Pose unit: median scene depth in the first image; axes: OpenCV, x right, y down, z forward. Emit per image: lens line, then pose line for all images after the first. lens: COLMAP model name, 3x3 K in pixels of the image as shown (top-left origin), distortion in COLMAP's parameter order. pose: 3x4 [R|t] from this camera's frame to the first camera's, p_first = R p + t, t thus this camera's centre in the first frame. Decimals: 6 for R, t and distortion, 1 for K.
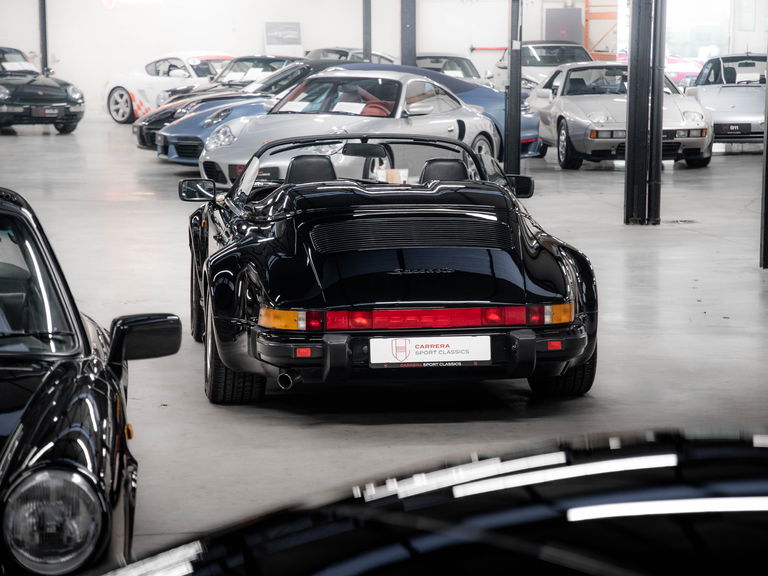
lens RADIAL K [[2448.7, 0, 383.7], [0, 2448.7, 289.0], [0, 0, 1]] dist [0.812654, 0.000000]
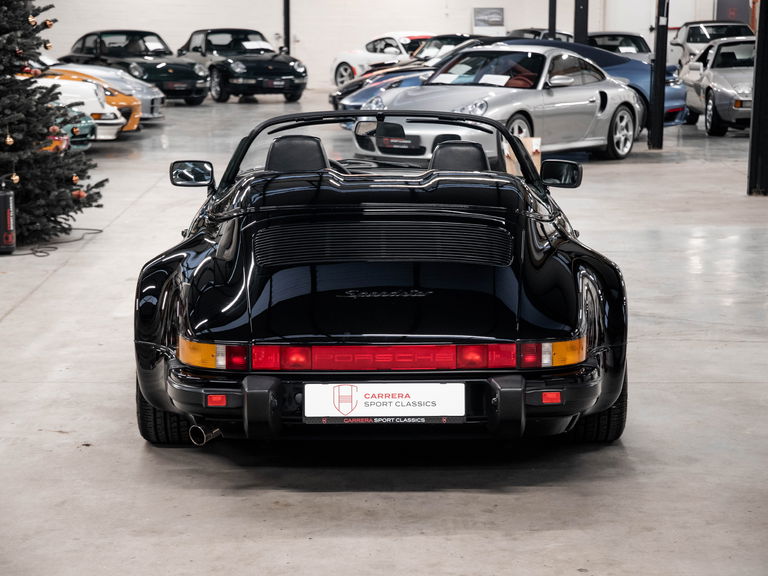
lens RADIAL K [[1901.5, 0, 381.7], [0, 1901.5, 286.2], [0, 0, 1]] dist [0.537974, 0.000000]
pose [[0.993567, 0.020363, -0.111398, 0.033633], [-0.016573, 0.999255, 0.034840, -0.012530], [0.112025, -0.032769, 0.993165, 0.168664]]
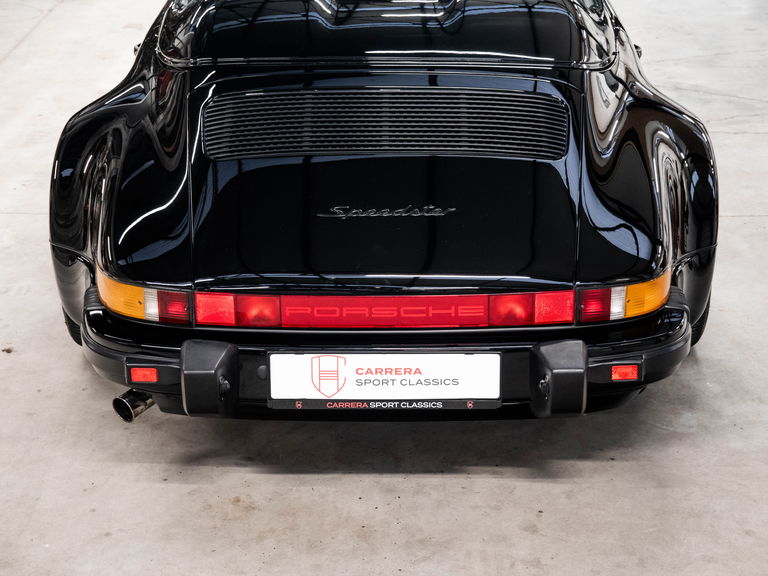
lens RADIAL K [[1463.9, 0, 389.4], [0, 1463.9, 288.0], [0, 0, 1]] dist [0.289025, 0.000000]
pose [[0.992202, 0.050573, -0.113920, 0.022293], [-0.017247, 0.960900, 0.276357, -0.032771], [0.123442, -0.272237, 0.954279, 0.285089]]
